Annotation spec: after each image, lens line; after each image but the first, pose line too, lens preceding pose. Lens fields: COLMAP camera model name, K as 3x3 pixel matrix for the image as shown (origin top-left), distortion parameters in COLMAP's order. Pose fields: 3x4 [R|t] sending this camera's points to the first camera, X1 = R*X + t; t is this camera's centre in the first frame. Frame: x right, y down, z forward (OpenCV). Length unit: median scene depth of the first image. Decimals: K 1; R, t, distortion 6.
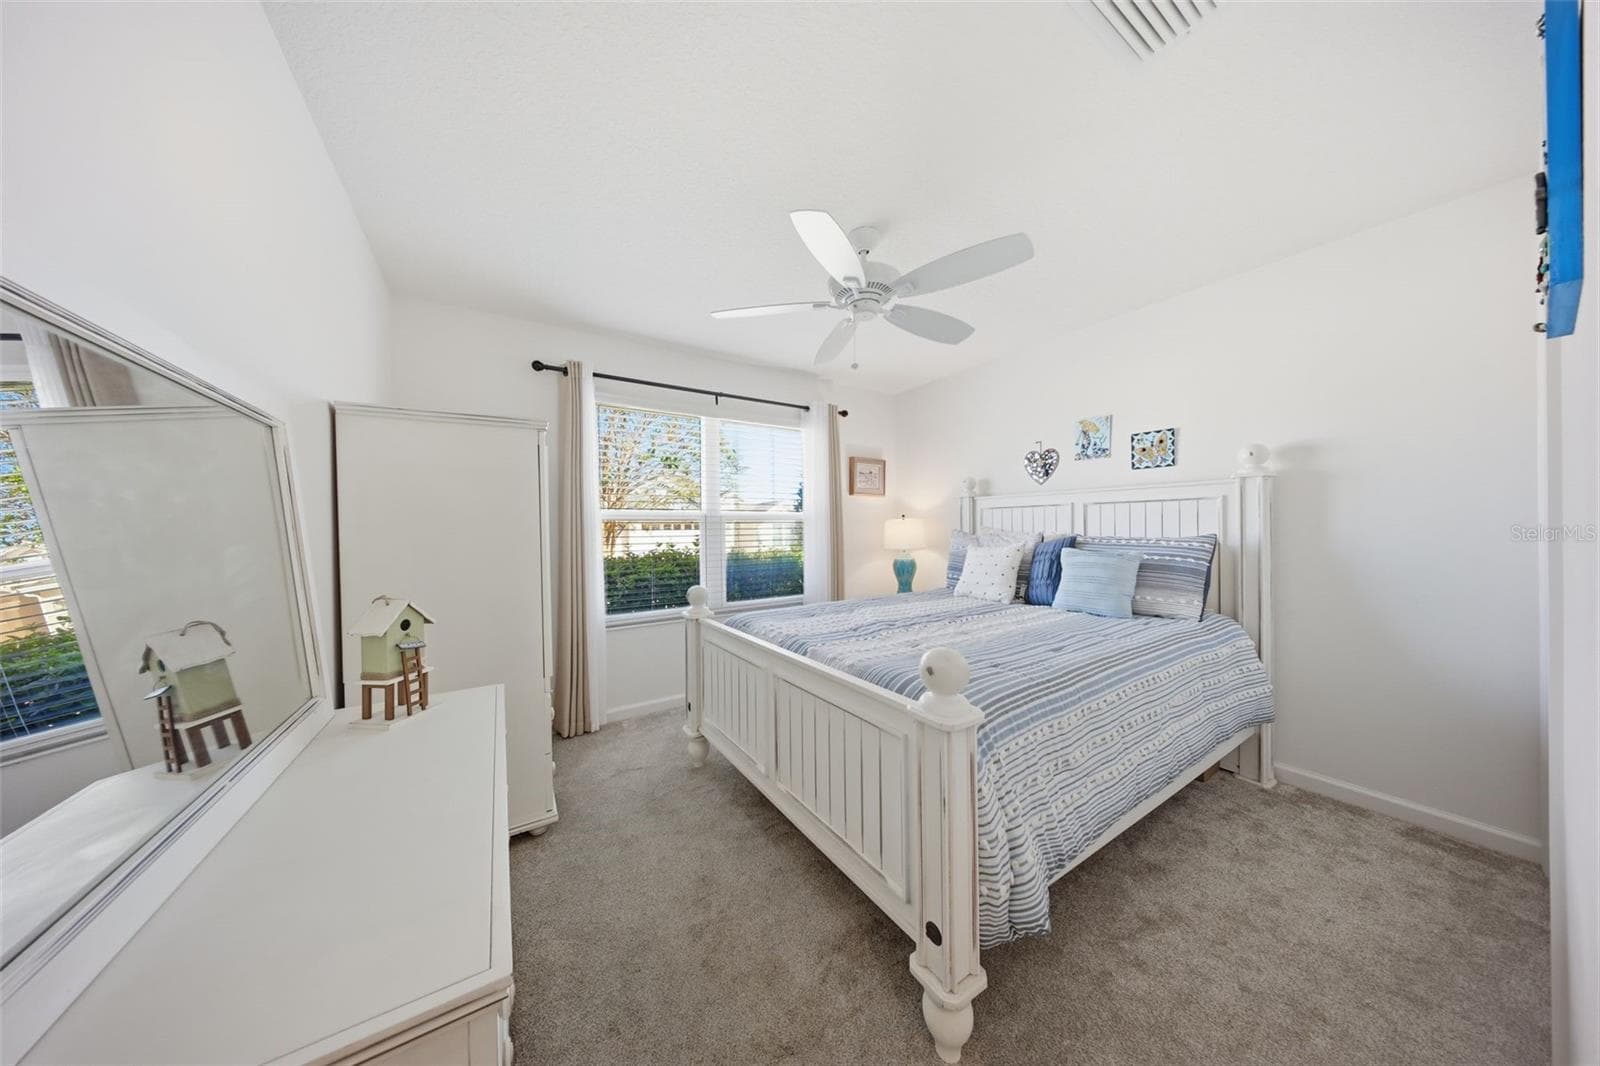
lens RADIAL K [[469.4, 0, 797.8], [0, 469.4, 529.8], [0, 0, 1]] dist [0.010446, -0.004086]
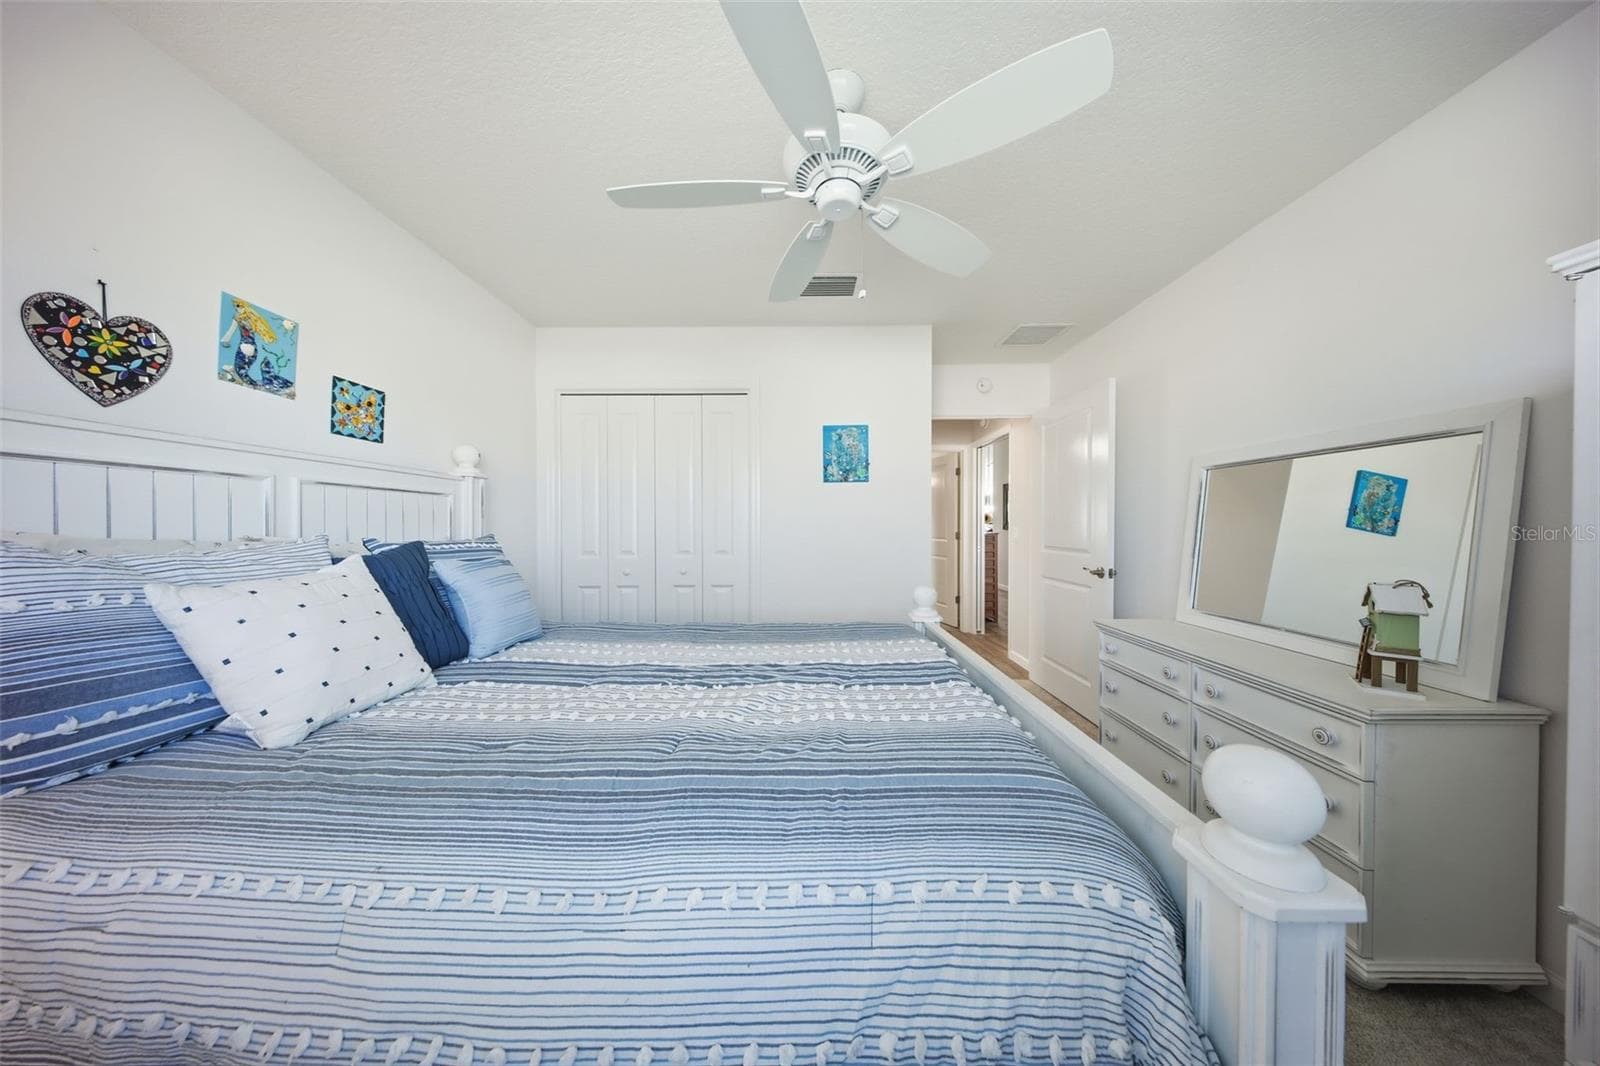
lens RADIAL K [[469.4, 0, 797.8], [0, 469.4, 529.8], [0, 0, 1]] dist [0.010446, -0.004086]
pose [[-0.848541, -0.004486, 0.529110, -0.136719], [-0.000363, 0.999969, 0.007897, -0.005667], [-0.529129, 0.006509, -0.848516, 1.209335]]
